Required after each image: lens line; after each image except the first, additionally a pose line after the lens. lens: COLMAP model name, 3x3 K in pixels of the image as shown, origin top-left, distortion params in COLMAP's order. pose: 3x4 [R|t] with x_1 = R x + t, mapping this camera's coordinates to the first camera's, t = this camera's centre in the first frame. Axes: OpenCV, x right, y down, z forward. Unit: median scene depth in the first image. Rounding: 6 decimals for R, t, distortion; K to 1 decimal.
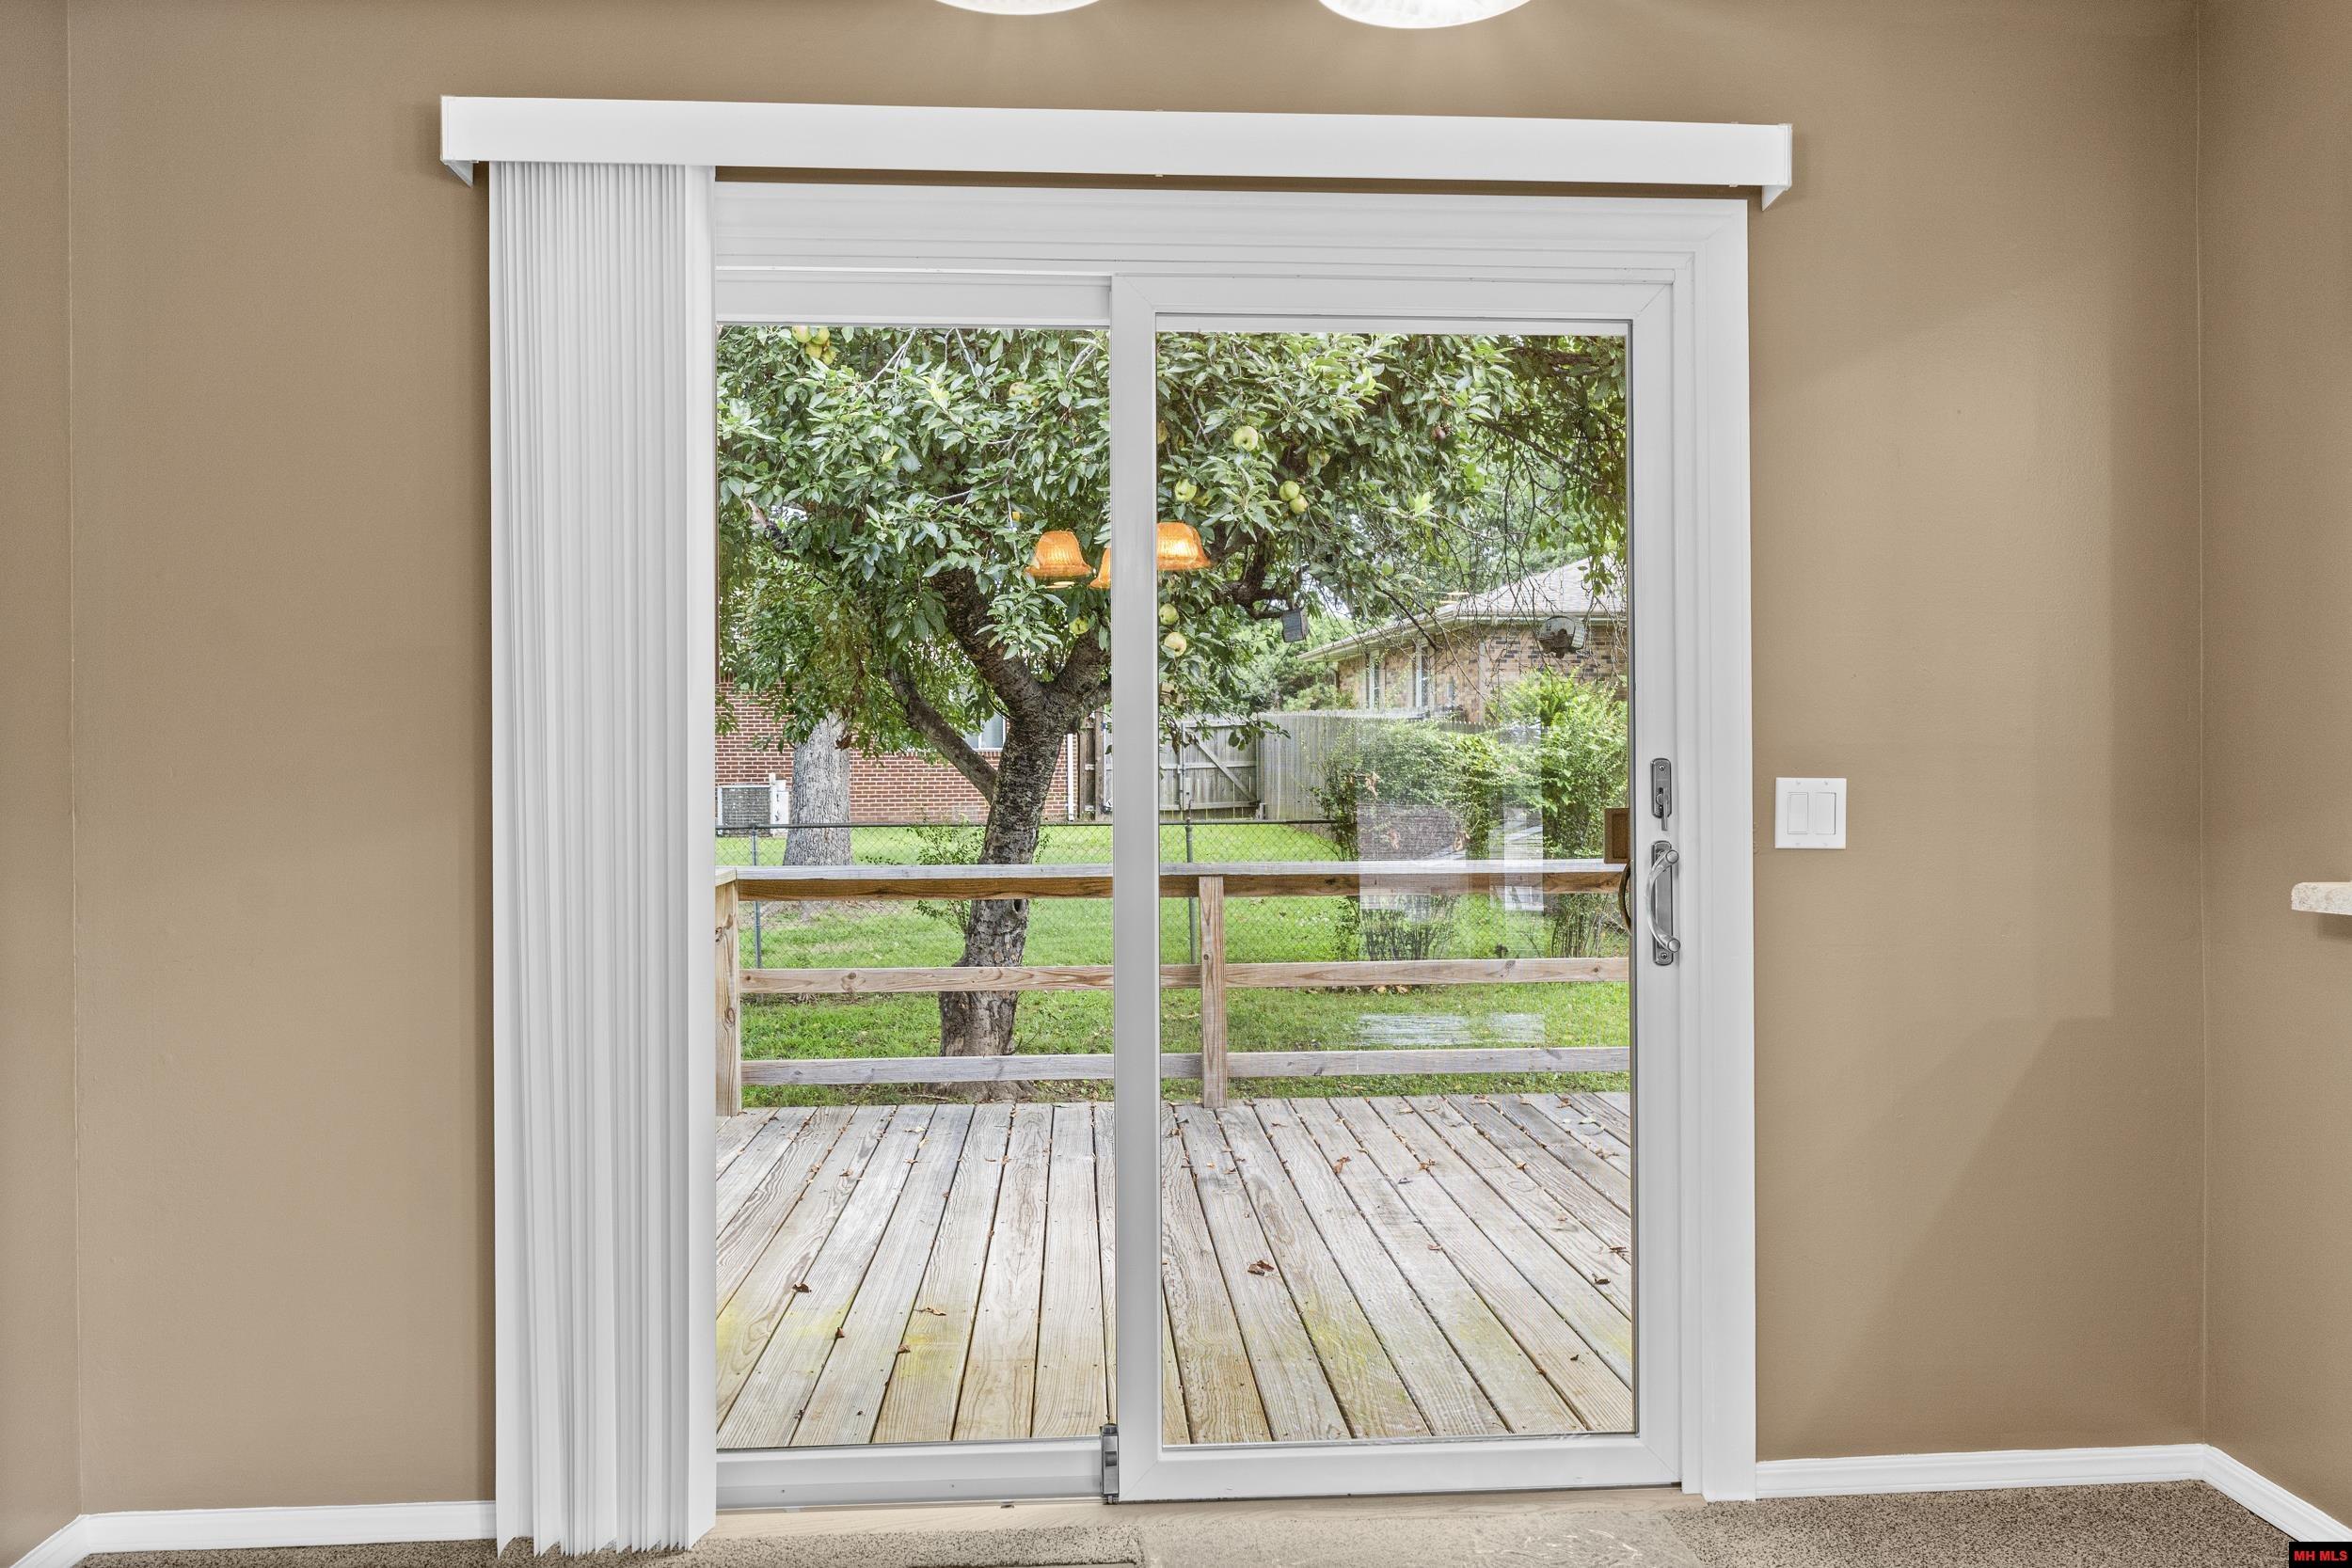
lens RADIAL K [[1622.6, 0, 1176.0], [0, 1622.6, 784.0], [0, 0, 1]] dist [0.000025, -0.000015]
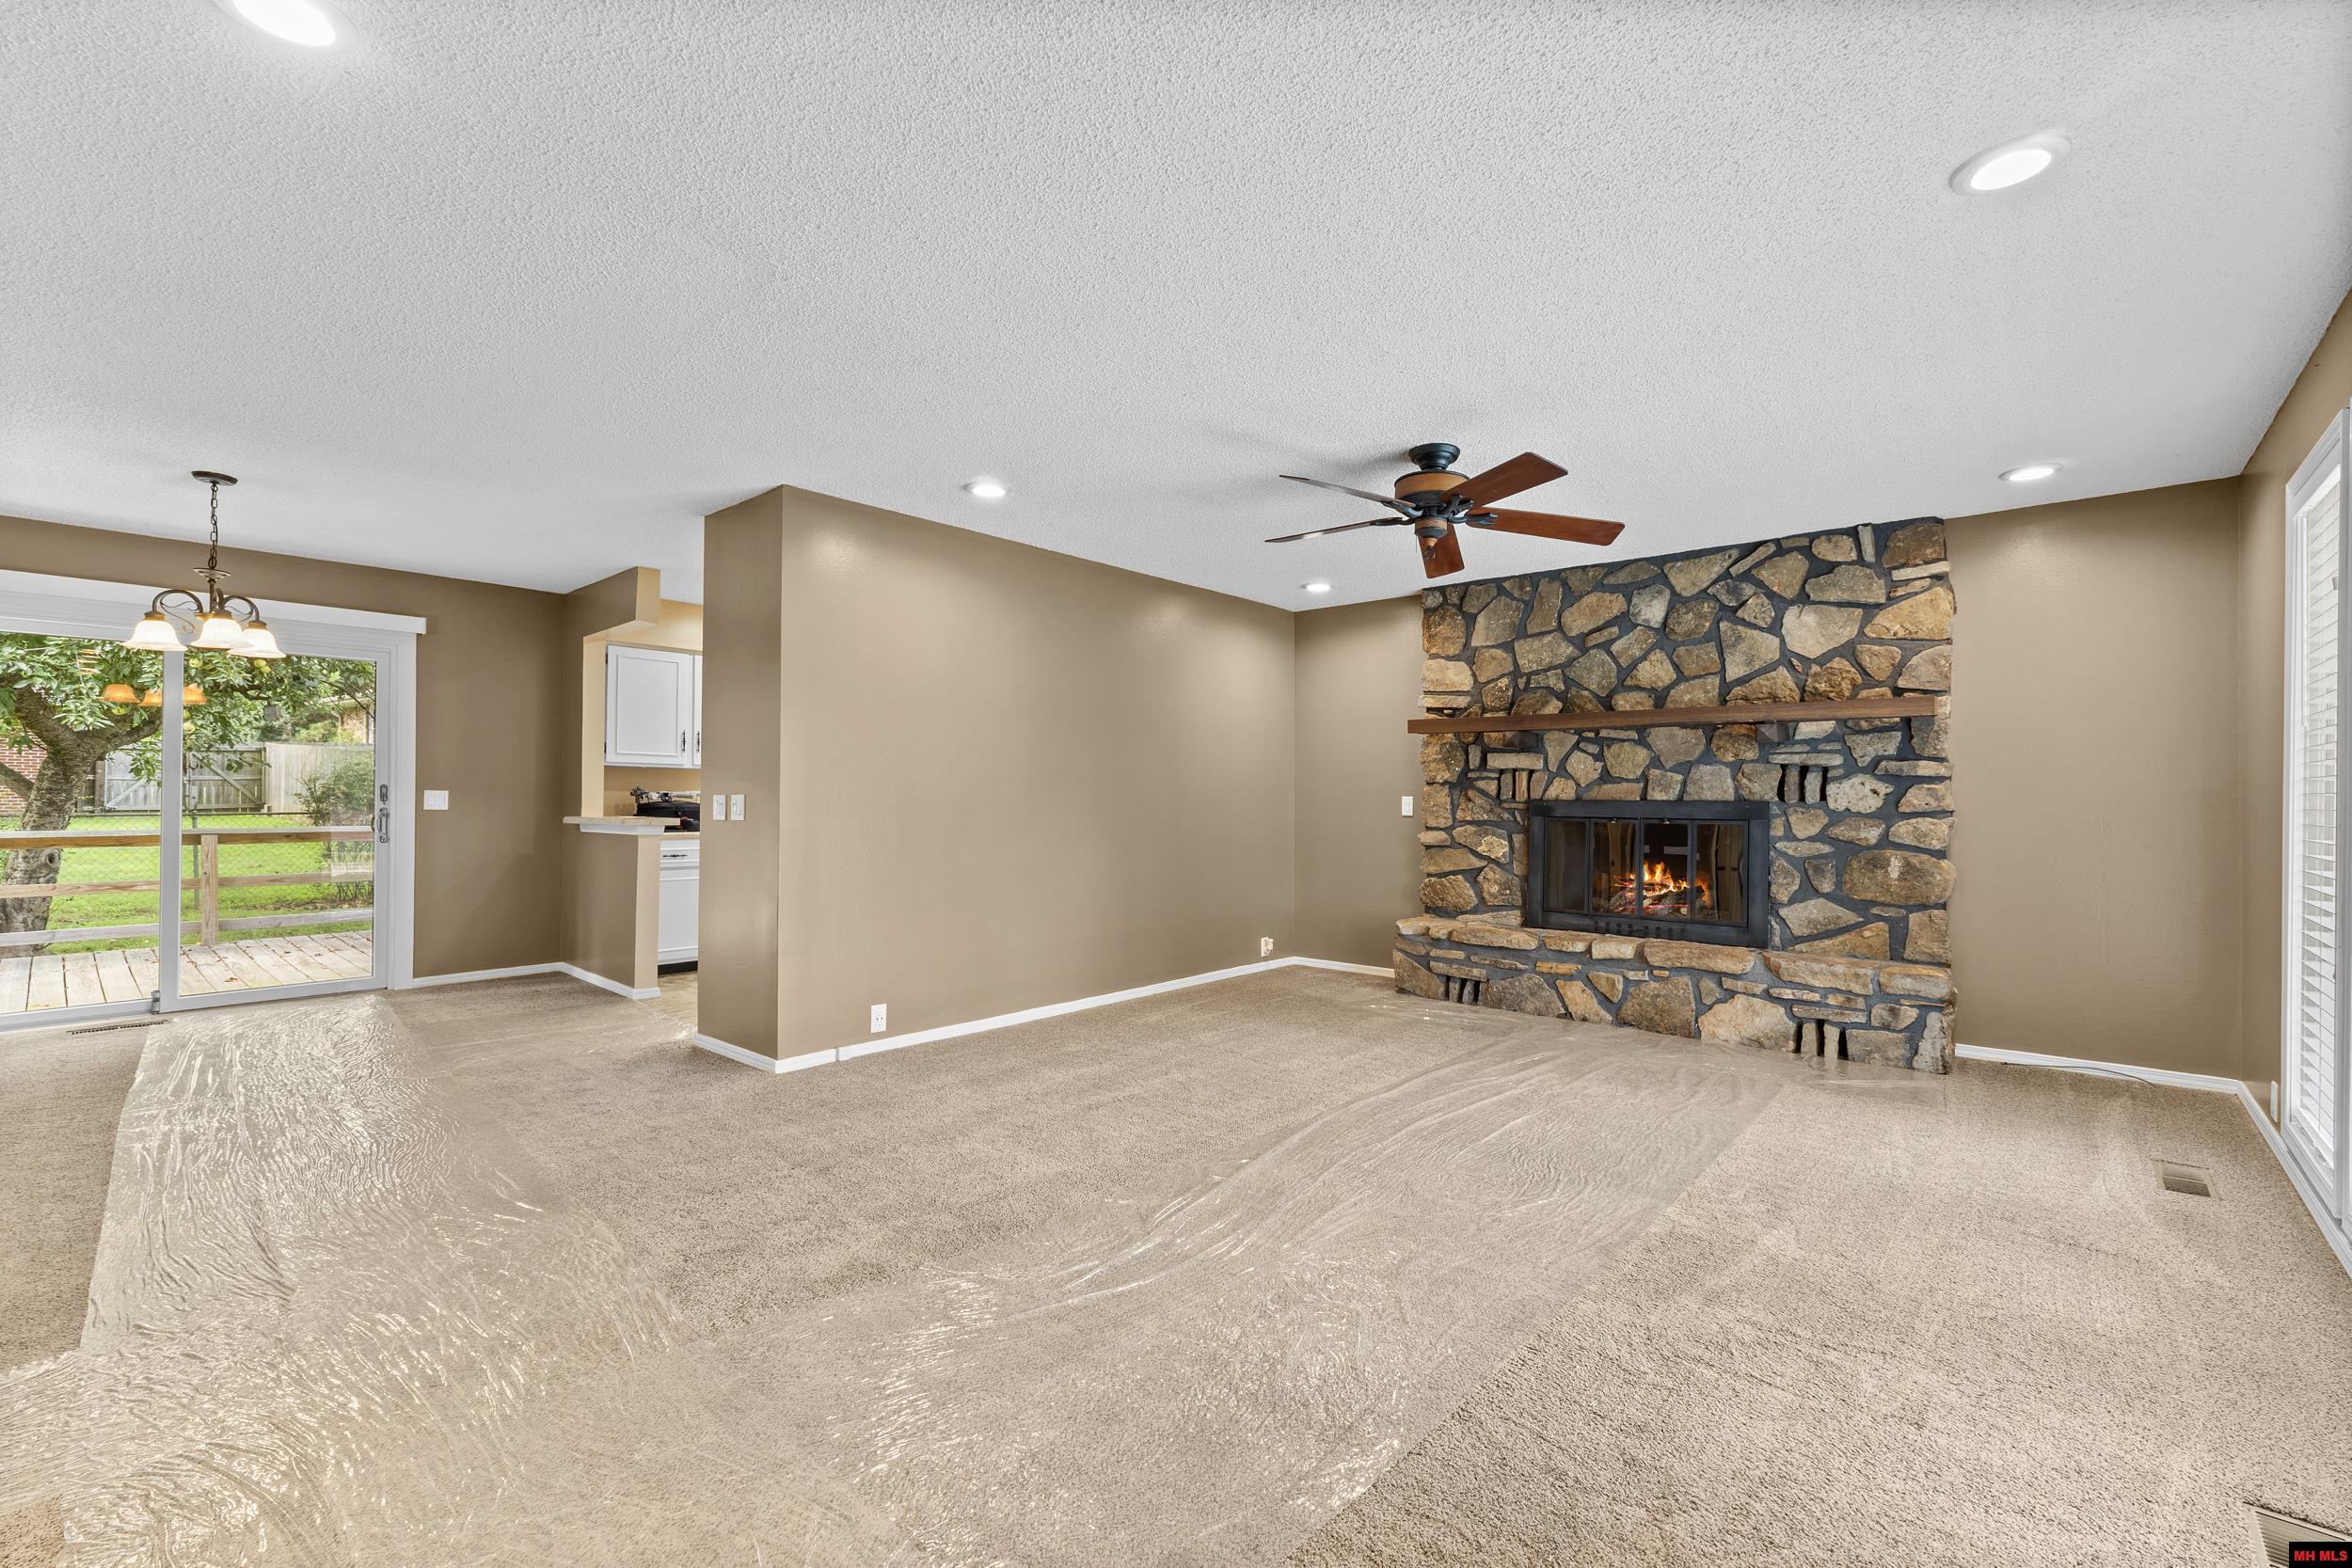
lens RADIAL K [[991.5, 0, 1176.0], [0, 991.5, 784.0], [0, 0, 1]] dist [0.001393, 0.000095]
pose [[0.707669, 0.013693, 0.706412, -0.002713], [-0.006416, 0.999896, -0.012954, -0.000078], [-0.706515, 0.004635, 0.707682, -0.925825]]
